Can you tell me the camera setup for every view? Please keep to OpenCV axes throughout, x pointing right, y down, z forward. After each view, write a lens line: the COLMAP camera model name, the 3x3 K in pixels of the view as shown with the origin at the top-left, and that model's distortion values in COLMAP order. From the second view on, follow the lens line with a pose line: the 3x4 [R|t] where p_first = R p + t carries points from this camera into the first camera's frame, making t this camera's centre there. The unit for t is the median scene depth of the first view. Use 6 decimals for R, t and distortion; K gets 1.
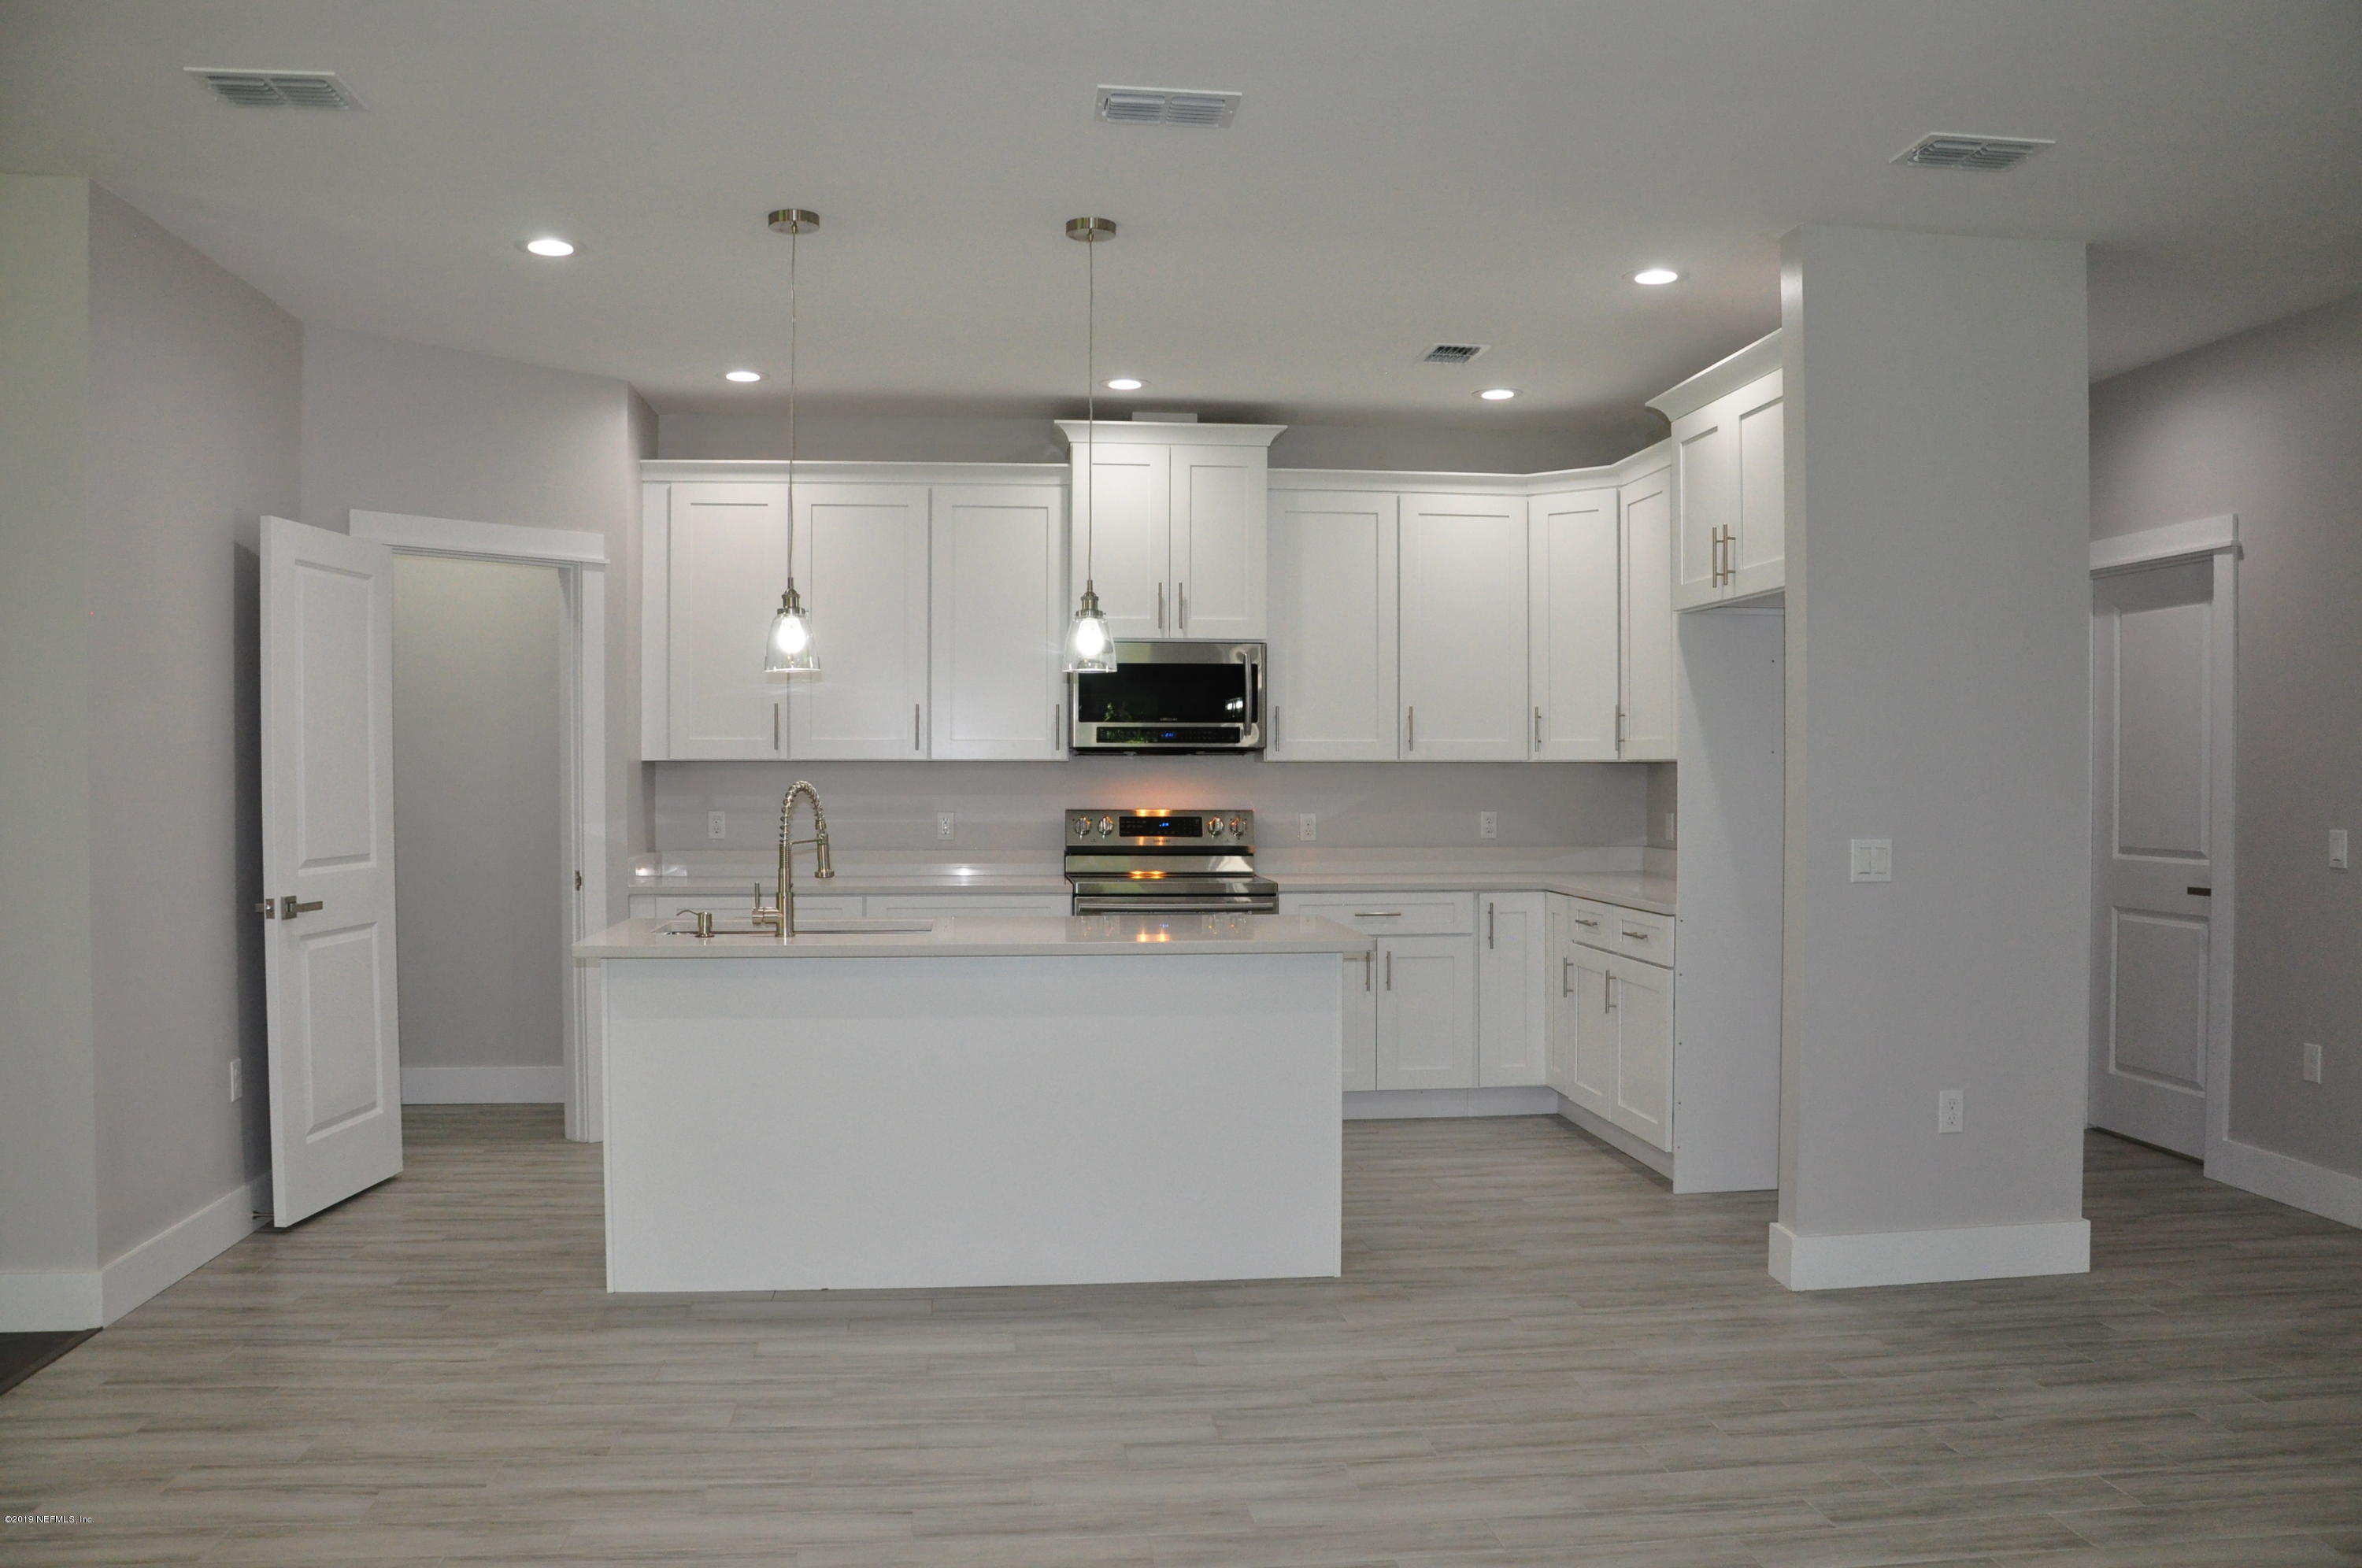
lens RADIAL K [[1853.4, 0, 1176.5], [0, 1853.4, 809.6], [0, 0, 1]] dist [-0.160425, 0.124771]
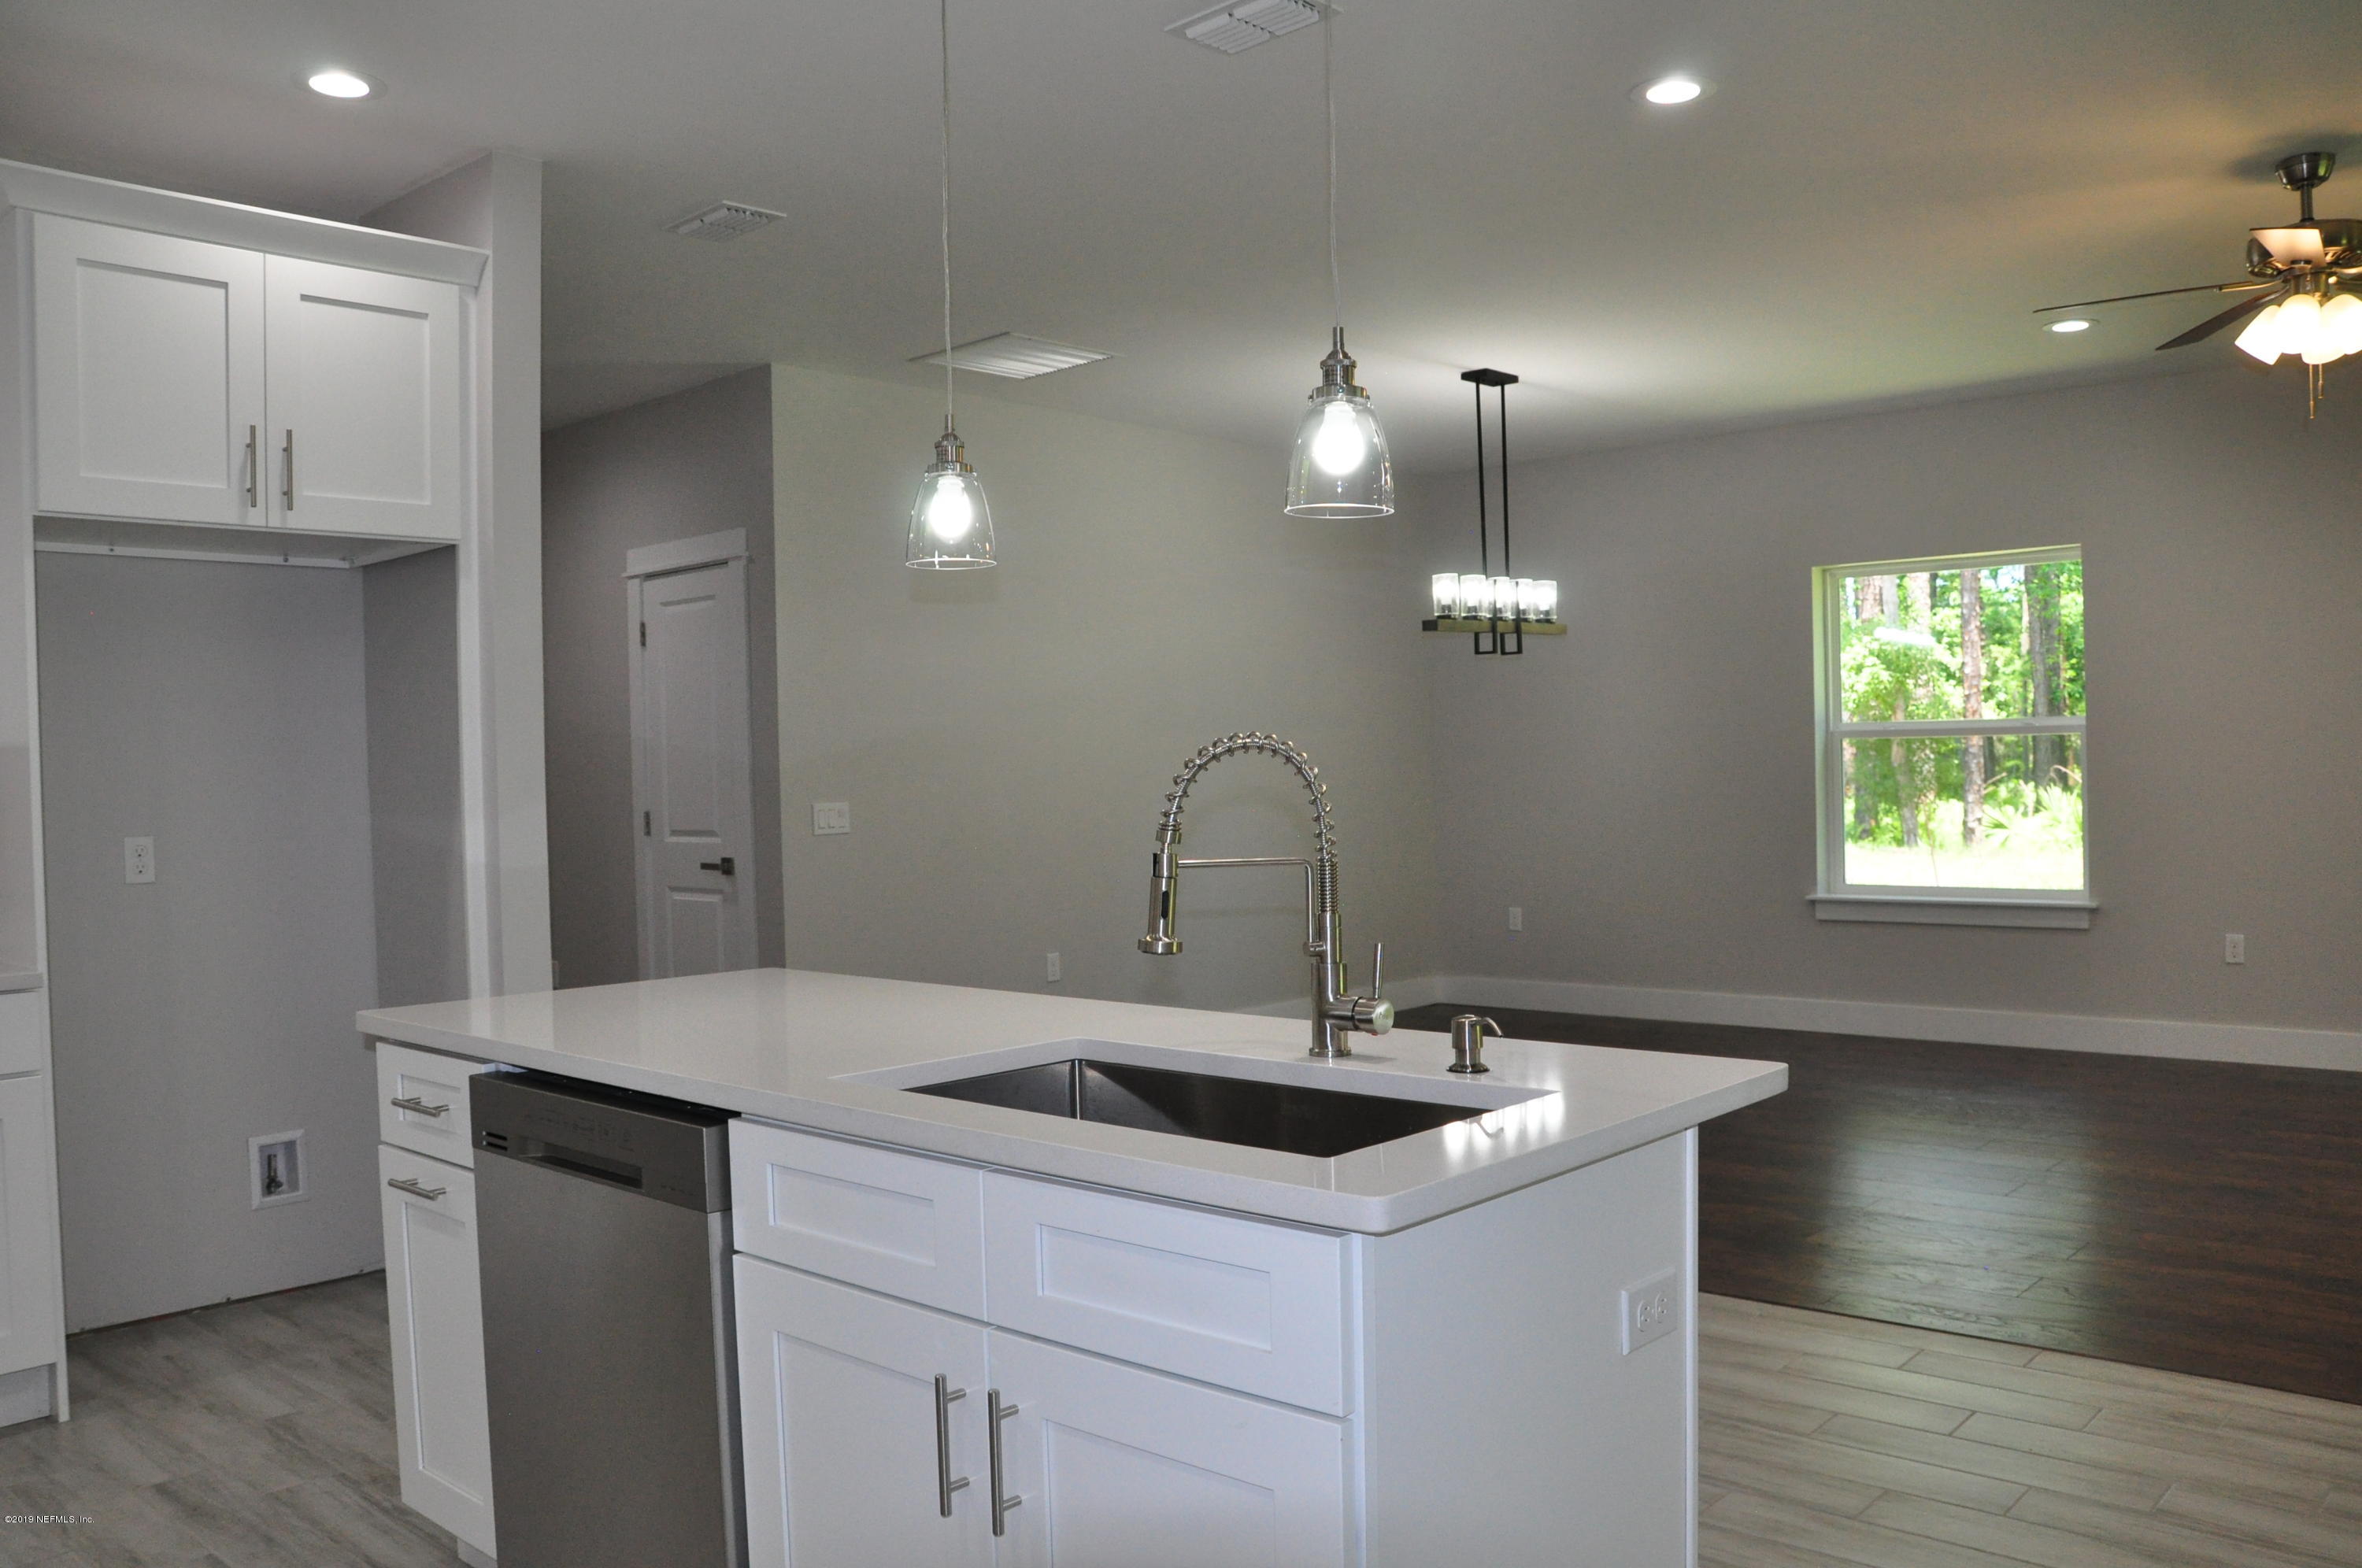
lens RADIAL K [[1853.4, 0, 1176.5], [0, 1853.4, 809.6], [0, 0, 1]] dist [-0.160425, 0.124771]
pose [[-0.663038, -0.003733, 0.748576, -0.449918], [0.036943, 0.998606, 0.037701, -0.012442], [-0.747673, 0.052652, -0.661976, 1.093712]]
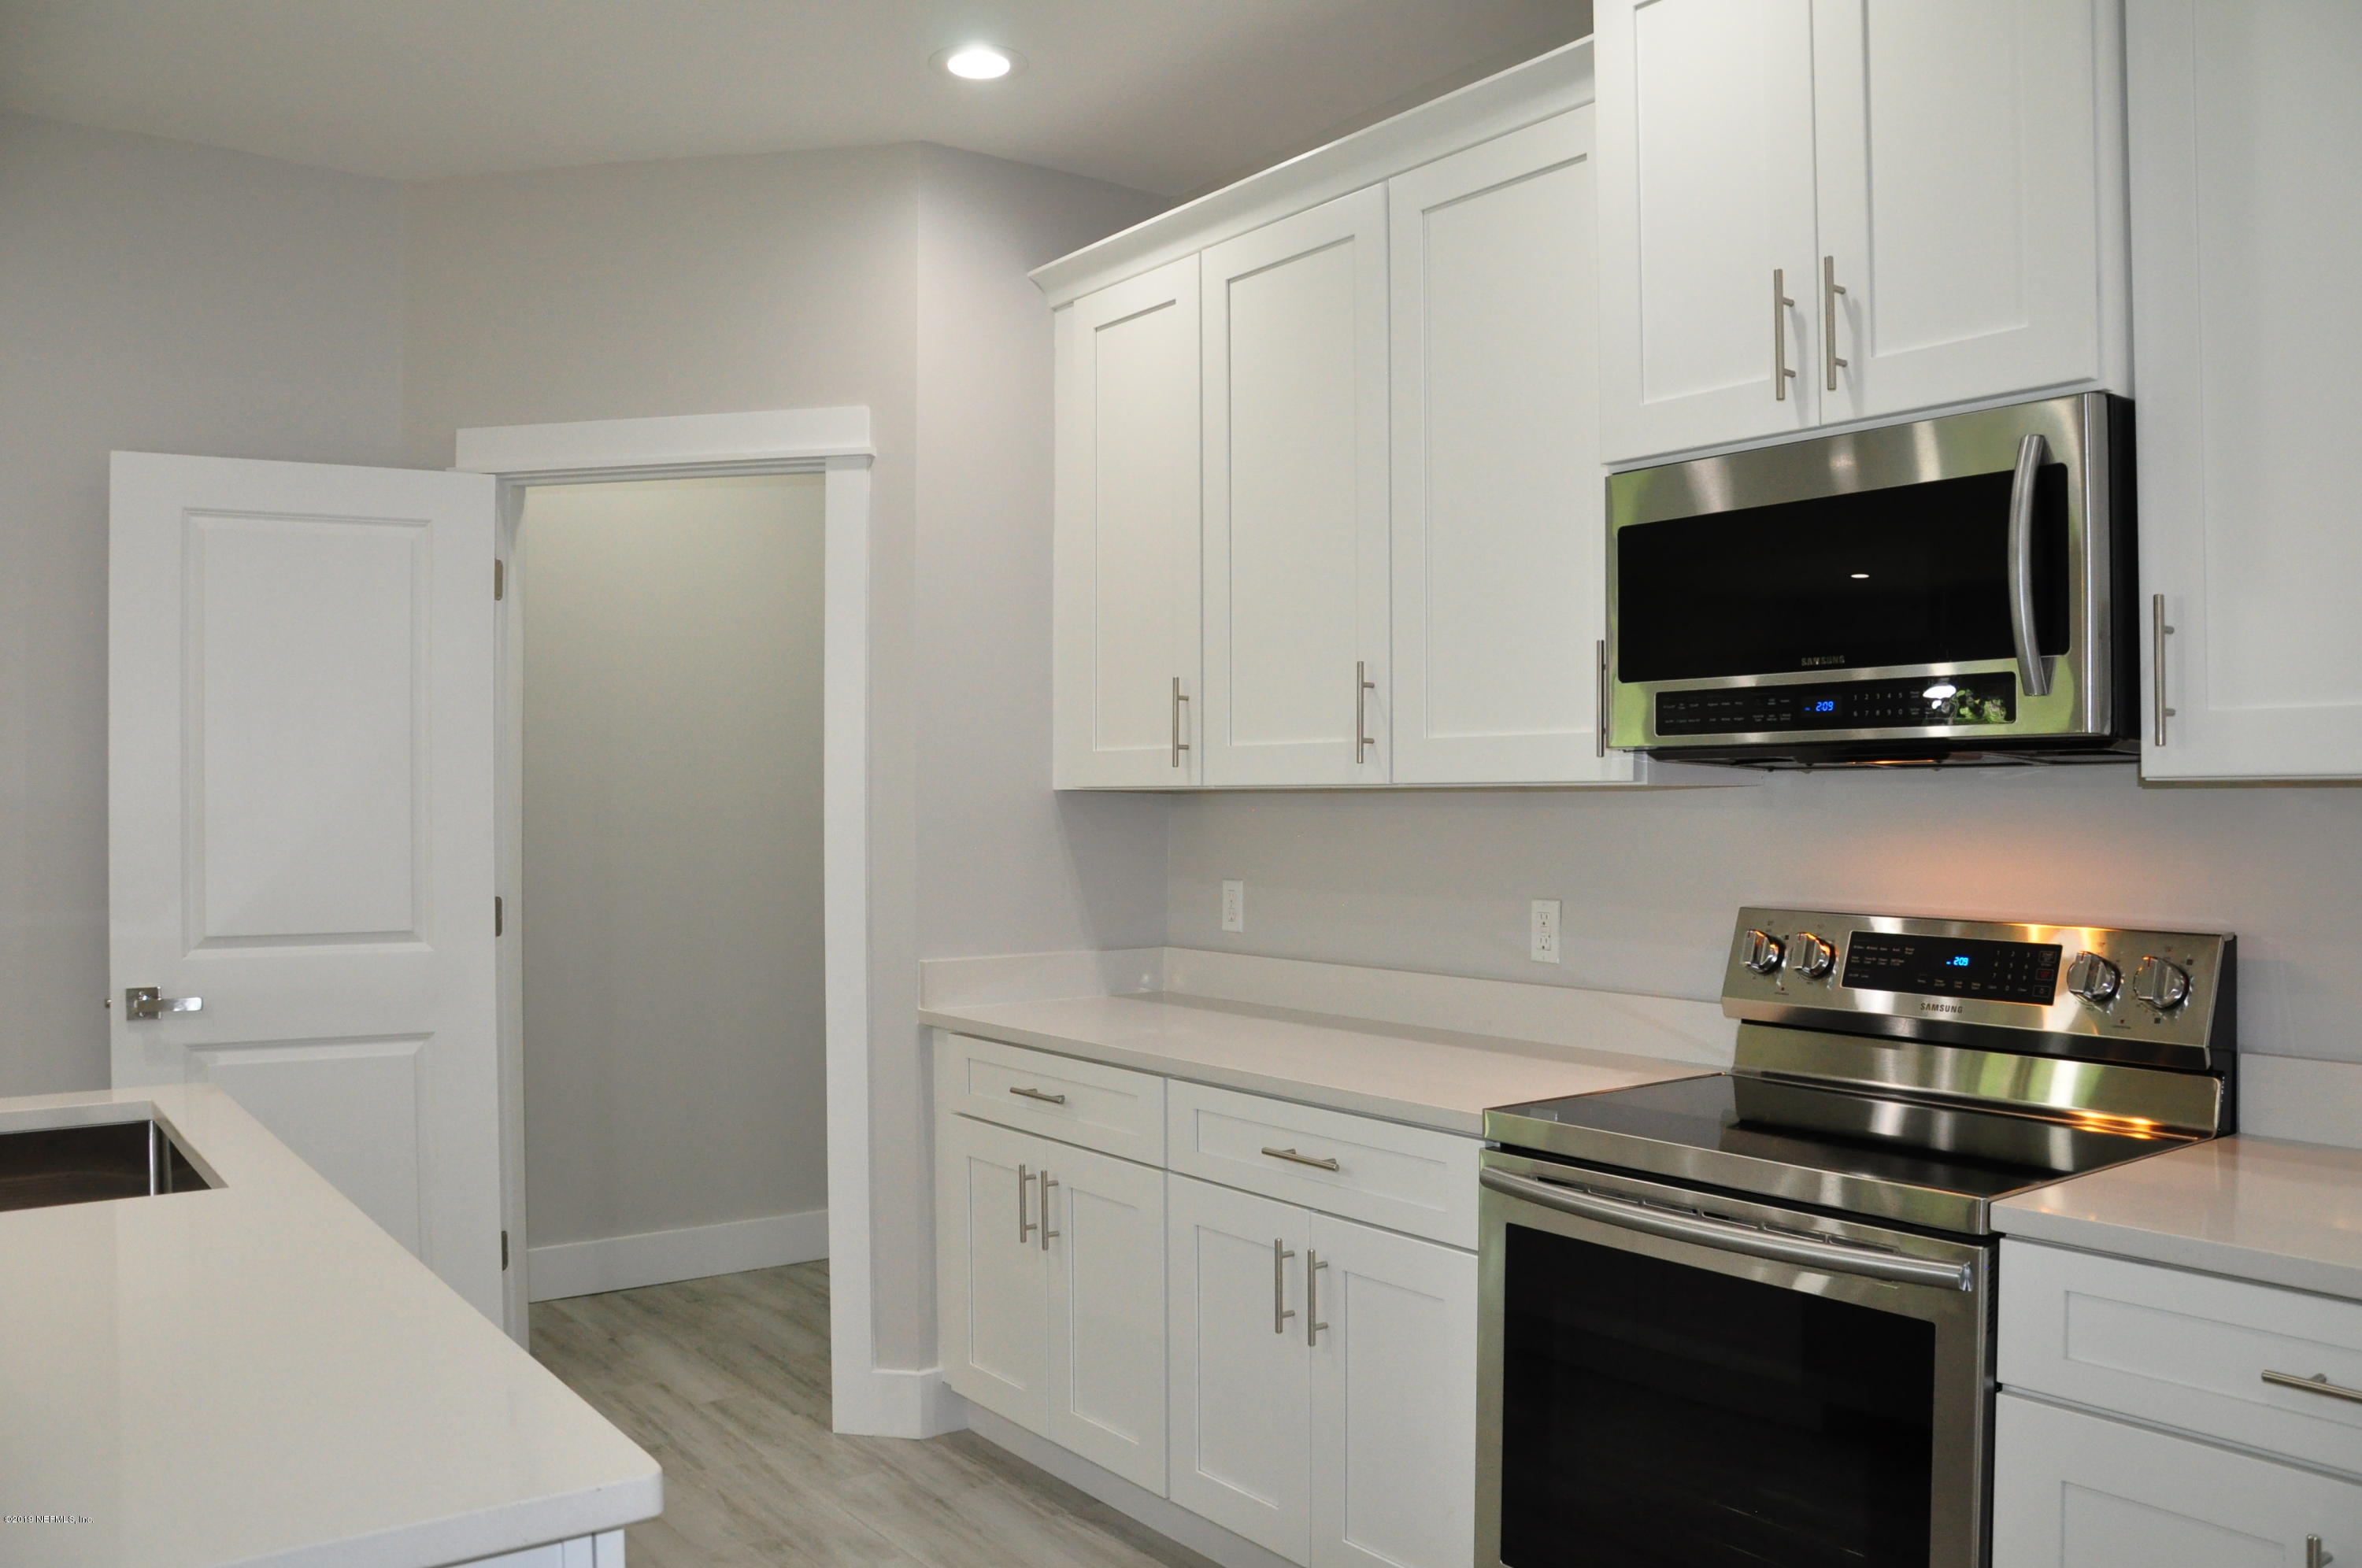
lens RADIAL K [[1853.4, 0, 1176.5], [0, 1853.4, 809.6], [0, 0, 1]] dist [-0.160425, 0.124771]
pose [[0.498023, 0.004695, -0.867151, 0.280168], [-0.015859, 0.999867, -0.003695, -0.022312], [0.867019, 0.015592, 0.498031, 0.894499]]
